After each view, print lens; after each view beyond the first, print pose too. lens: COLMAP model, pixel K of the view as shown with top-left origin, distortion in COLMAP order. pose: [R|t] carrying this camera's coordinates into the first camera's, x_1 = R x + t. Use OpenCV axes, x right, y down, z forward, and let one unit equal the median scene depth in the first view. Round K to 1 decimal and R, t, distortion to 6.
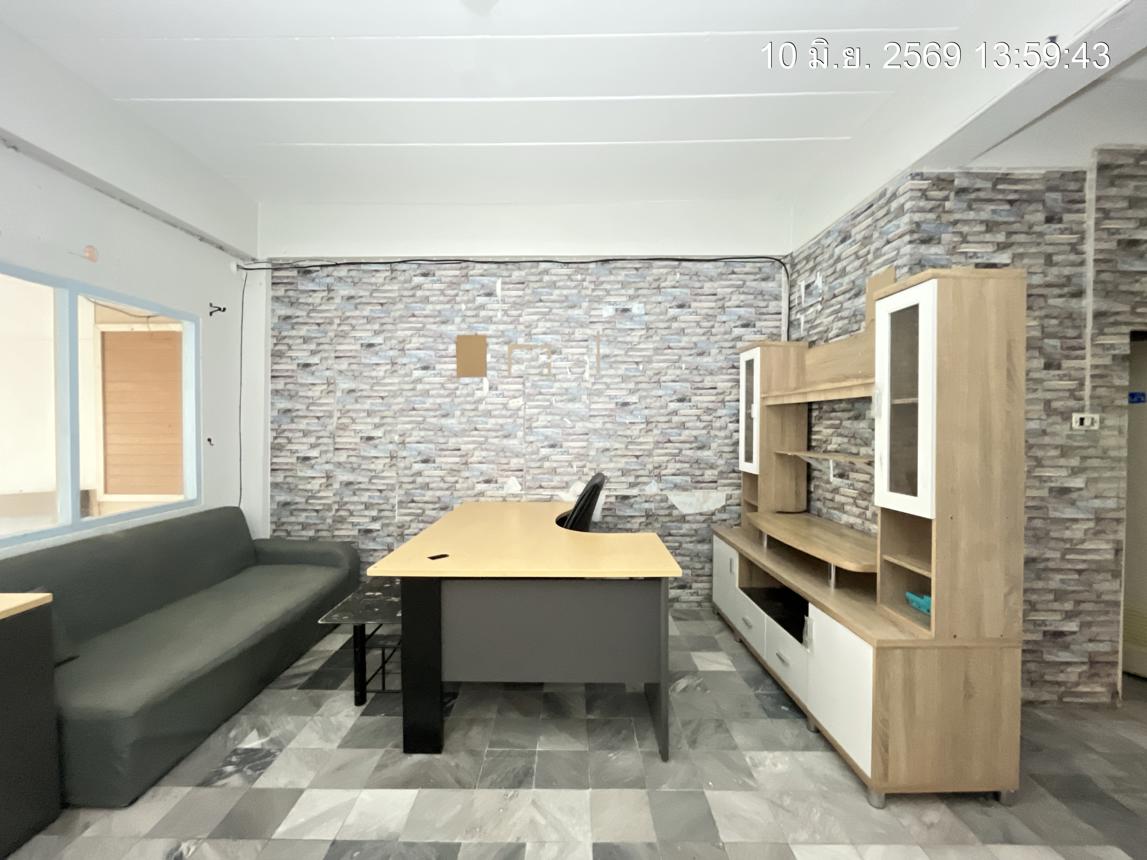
lens RADIAL K [[461.3, 0, 567.1], [0, 461.3, 431.4], [0, 0, 1]] dist [-0.011320, -0.000633]
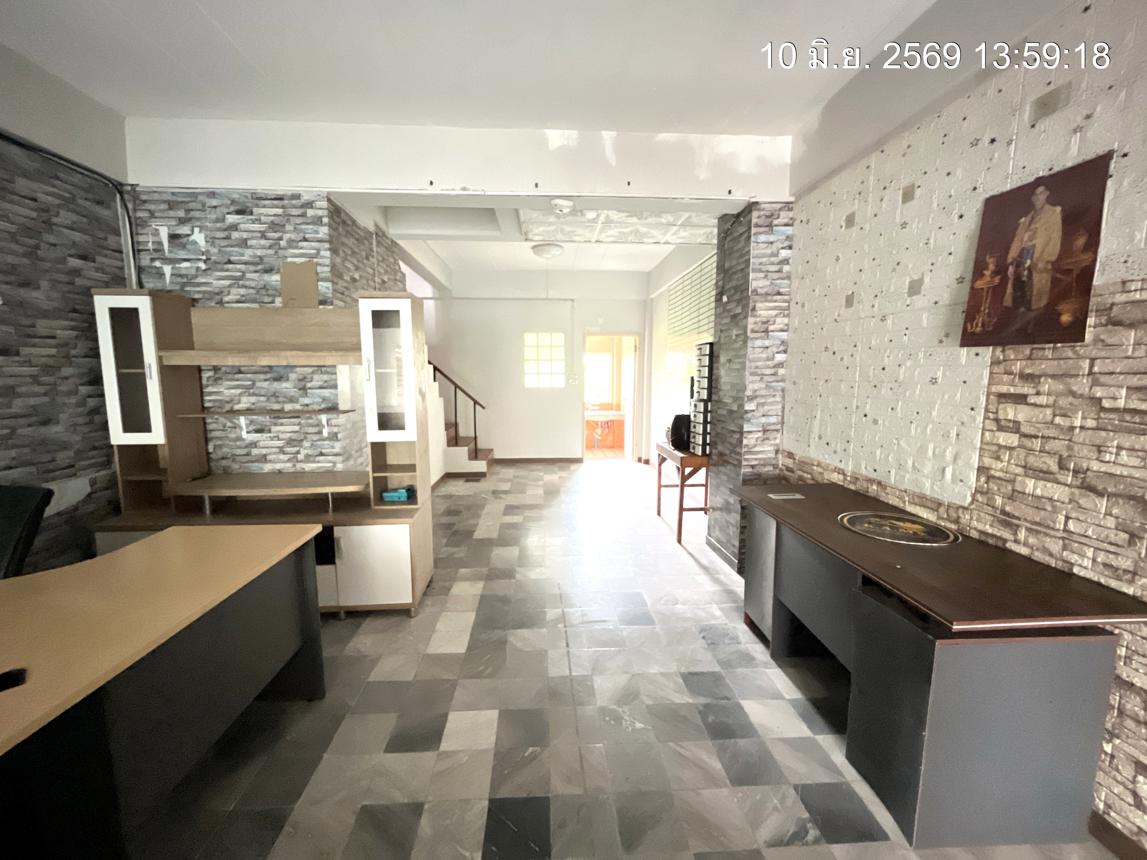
lens RADIAL K [[461.3, 0, 567.8], [0, 461.3, 430.8], [0, 0, 1]] dist [-0.011320, -0.000633]
pose [[-0.068429, -0.120190, 0.990390, -0.559067], [0.017126, 0.992429, 0.121621, -0.026940], [-0.997509, 0.025284, -0.065852, 0.315968]]
